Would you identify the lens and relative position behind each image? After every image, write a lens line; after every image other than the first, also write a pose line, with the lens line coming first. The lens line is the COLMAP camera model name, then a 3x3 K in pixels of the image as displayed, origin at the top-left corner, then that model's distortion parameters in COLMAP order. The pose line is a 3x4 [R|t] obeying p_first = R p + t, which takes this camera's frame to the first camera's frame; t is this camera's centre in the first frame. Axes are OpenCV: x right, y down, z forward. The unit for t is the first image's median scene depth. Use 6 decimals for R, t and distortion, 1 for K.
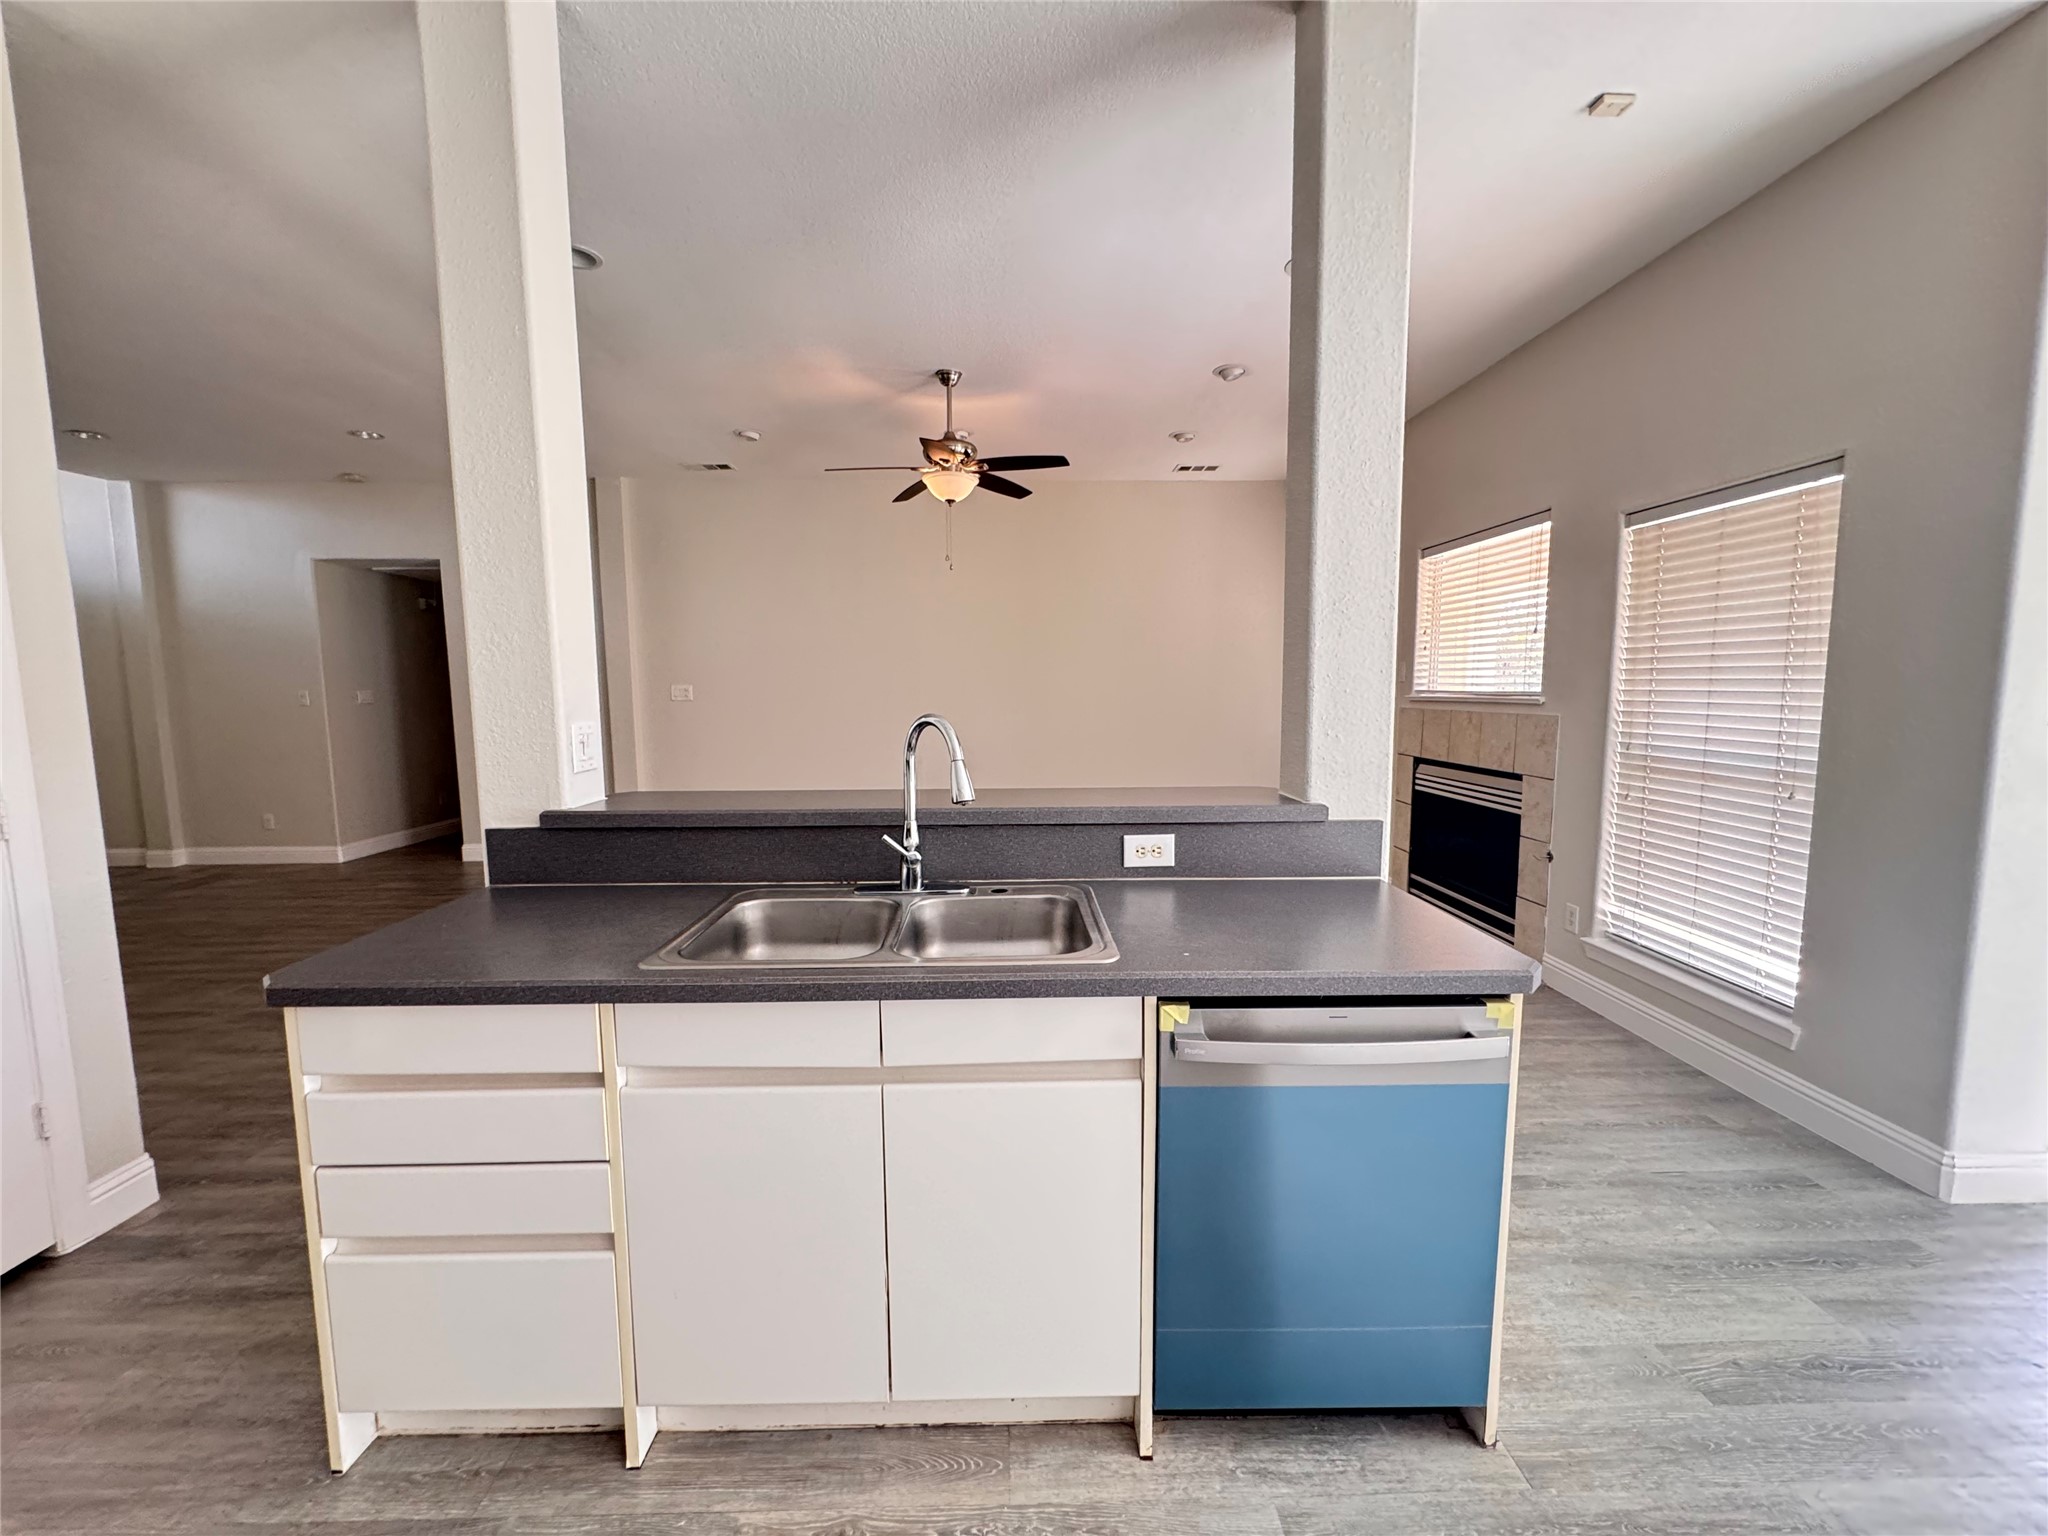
lens RADIAL K [[816.9, 0, 1018.0], [0, 816.9, 771.7], [0, 0, 1]] dist [-0.005330, 0.000765]
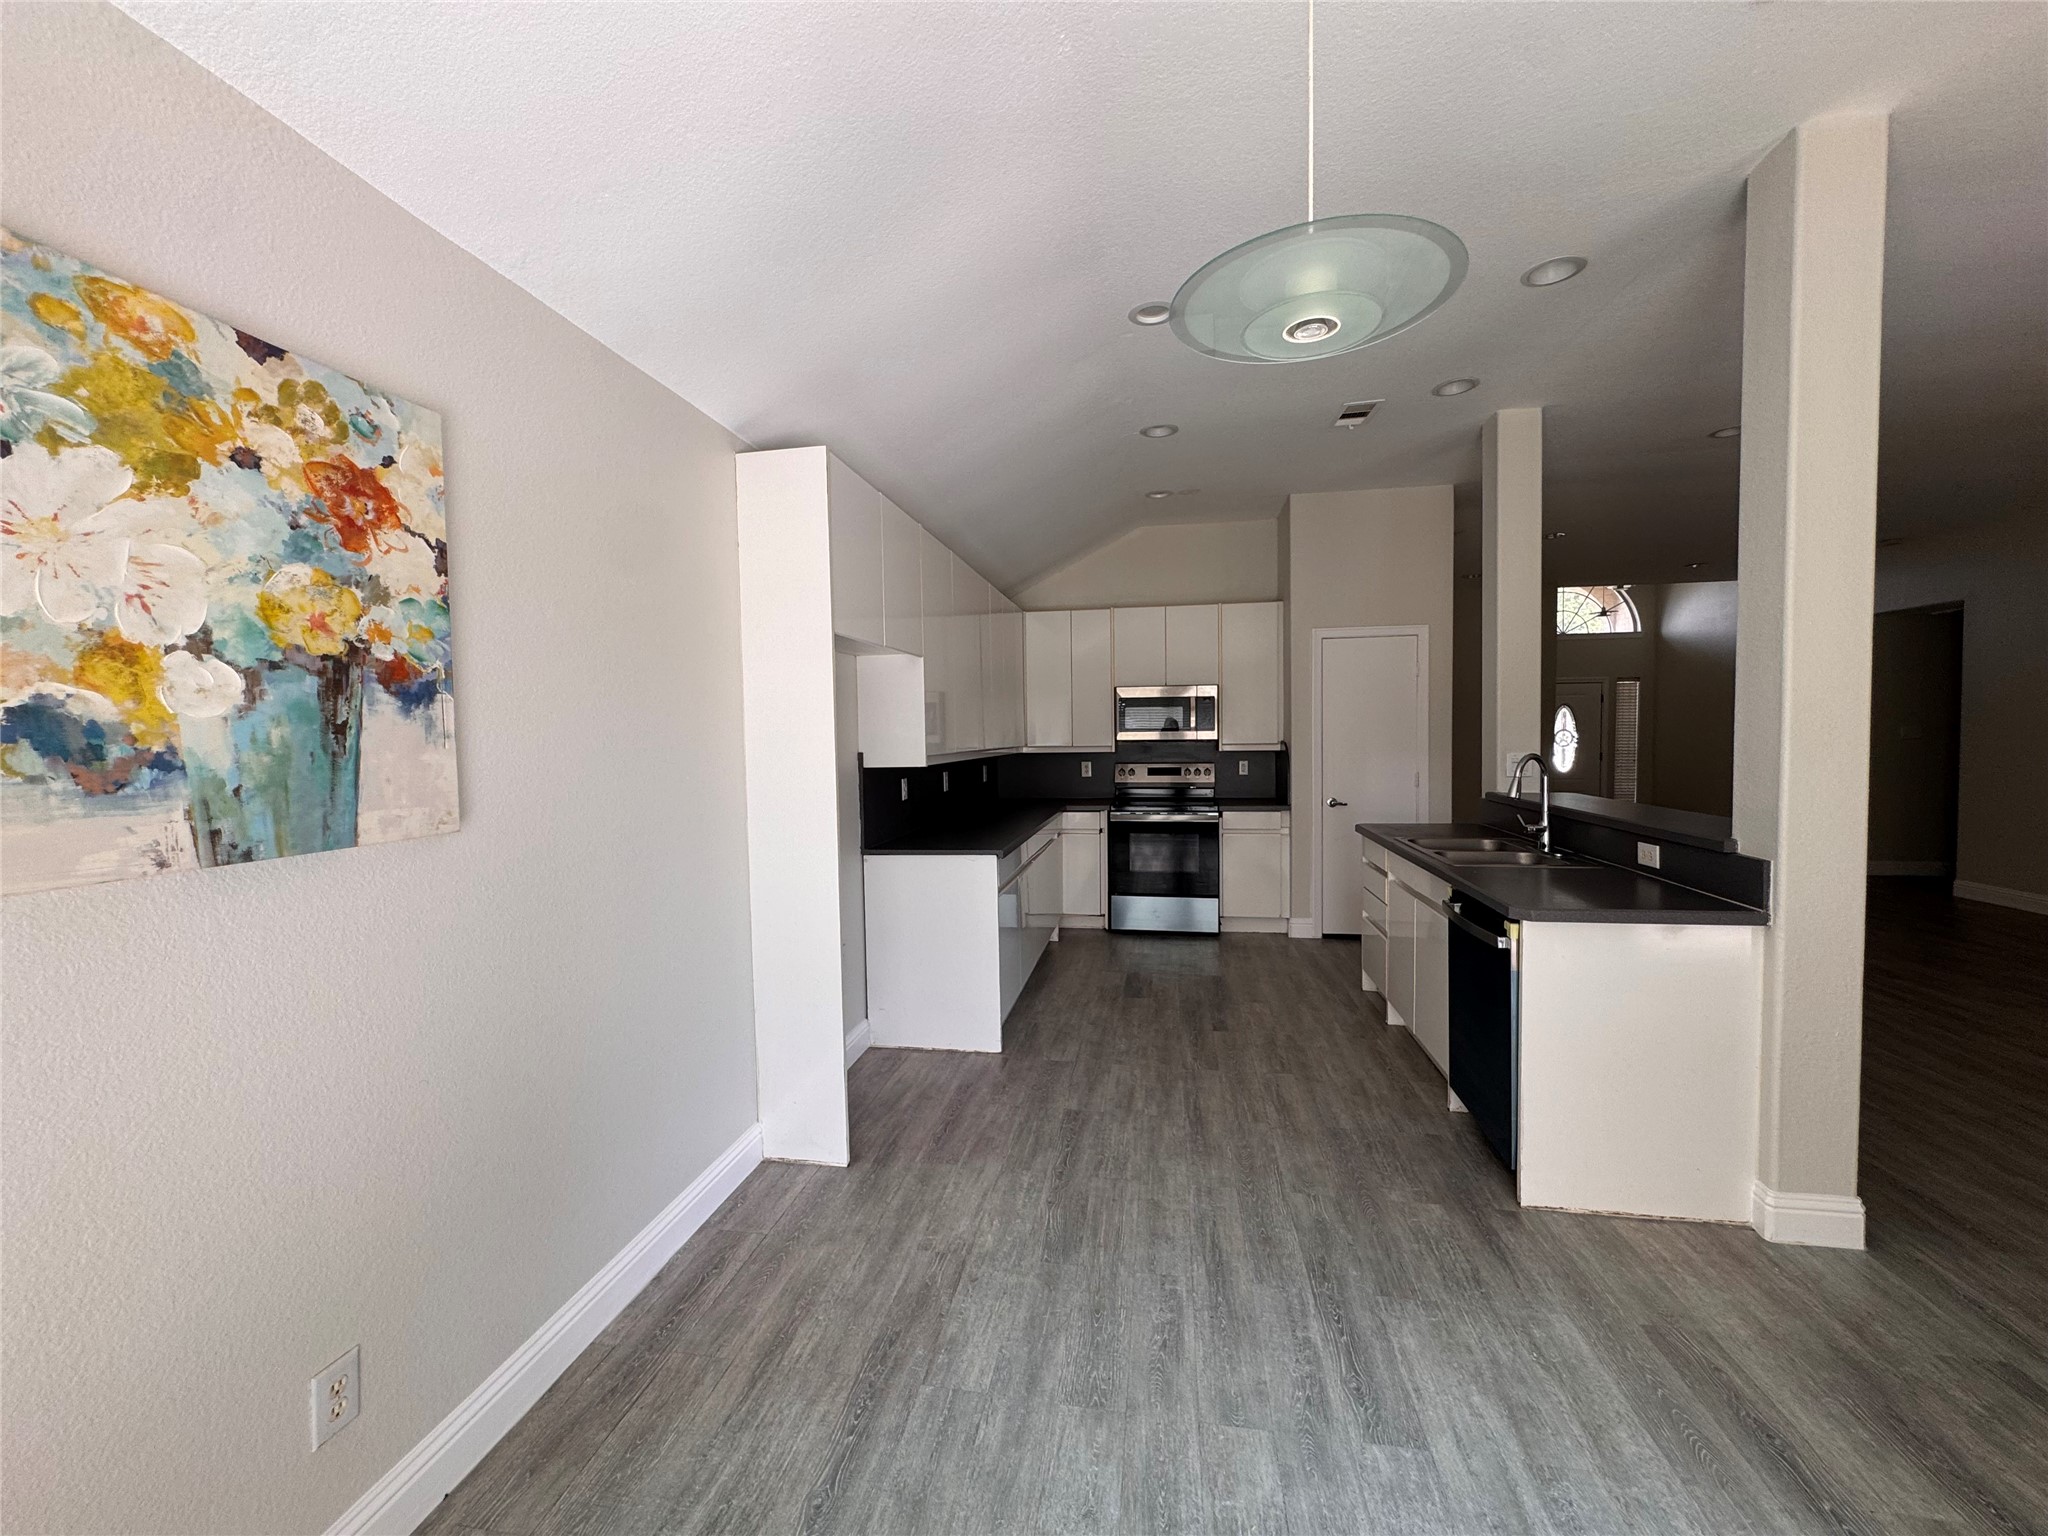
lens RADIAL K [[816.9, 0, 1020.7], [0, 816.9, 768.6], [0, 0, 1]] dist [-0.005330, 0.000765]
pose [[-0.201333, 0.052018, -0.978141, 1.057203], [-0.085257, 0.993869, 0.070403, -0.036776], [0.975806, 0.097568, -0.195663, 0.109641]]
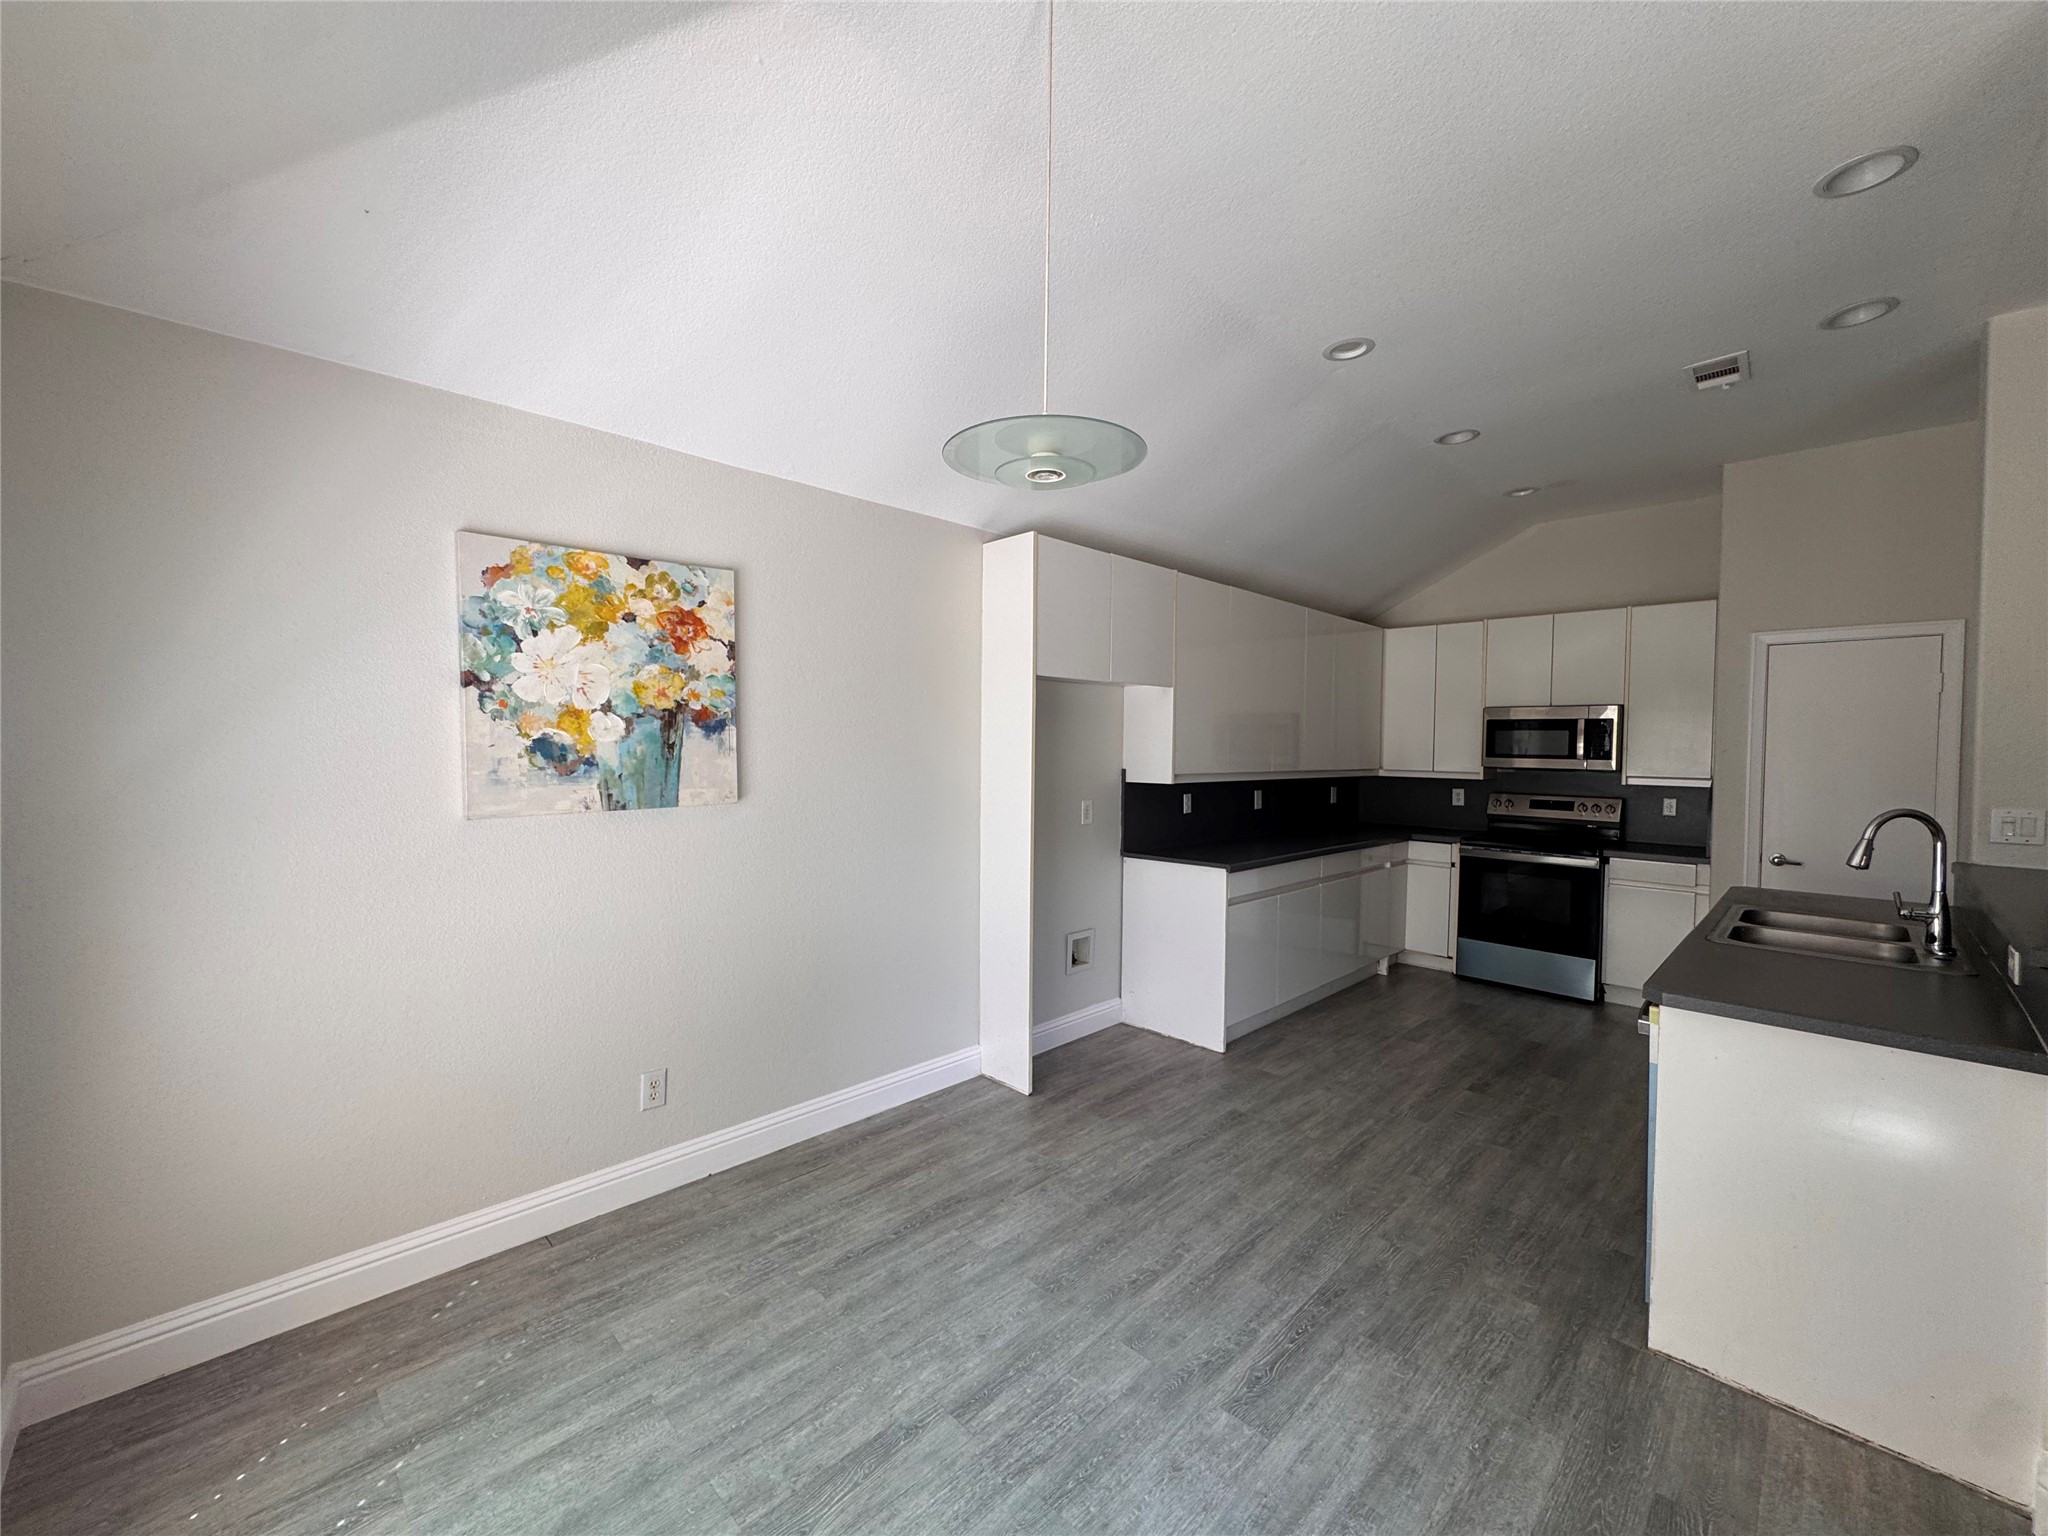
lens RADIAL K [[816.9, 0, 1022.1], [0, 816.9, 771.4], [0, 0, 1]] dist [-0.005330, 0.000765]
pose [[-0.728860, 0.020089, -0.684368, 1.019711], [-0.078654, 0.990495, 0.112843, -0.092086], [0.680130, 0.136075, -0.720352, 0.509052]]
